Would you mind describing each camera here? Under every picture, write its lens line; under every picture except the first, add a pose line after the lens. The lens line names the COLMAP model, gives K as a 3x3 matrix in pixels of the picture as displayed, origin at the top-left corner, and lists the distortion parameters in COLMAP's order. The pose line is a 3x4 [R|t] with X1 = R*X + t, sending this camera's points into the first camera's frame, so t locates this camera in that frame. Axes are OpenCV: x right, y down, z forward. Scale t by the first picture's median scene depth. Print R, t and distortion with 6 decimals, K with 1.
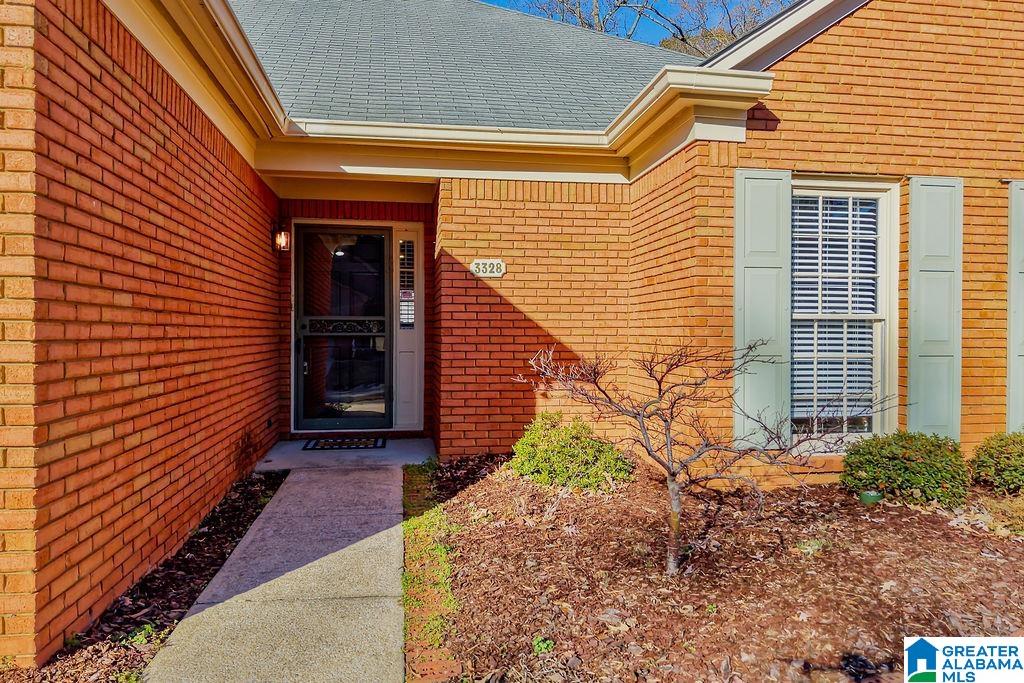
lens RADIAL K [[679.4, 0, 512.8], [0, 679.4, 337.1], [0, 0, 1]] dist [0.050952, -0.000579]
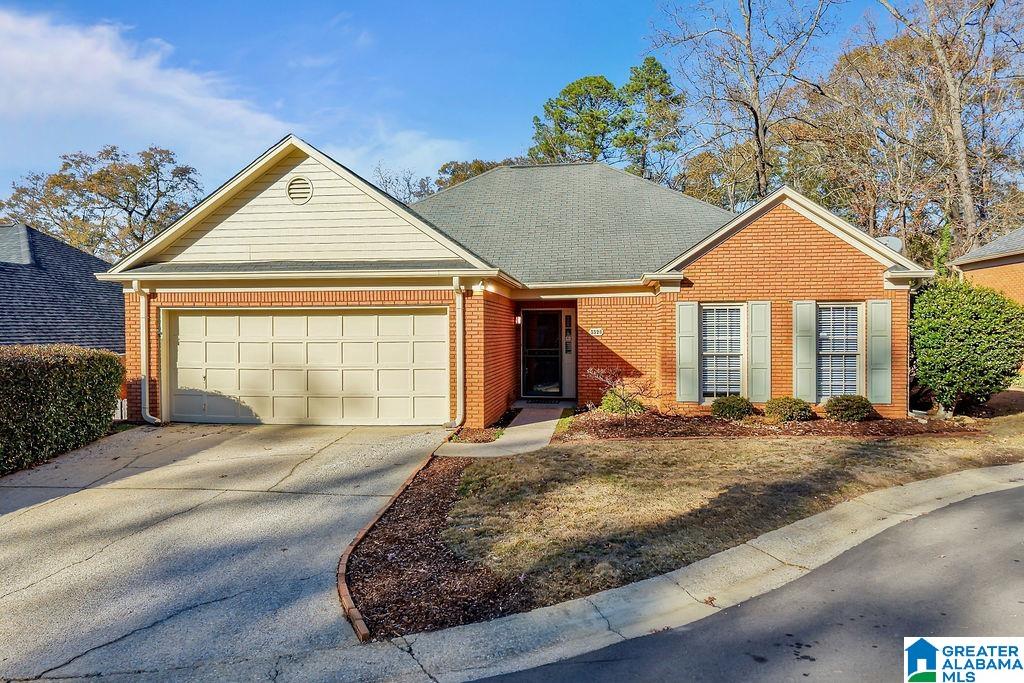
lens RADIAL K [[679.4, 0, 512.8], [0, 679.4, 337.1], [0, 0, 1]] dist [0.050952, -0.000579]
pose [[0.957291, -0.005253, -0.289079, 0.416412], [0.006113, 0.999979, 0.002072, -0.093918], [0.289062, -0.003751, 0.957303, -1.587878]]
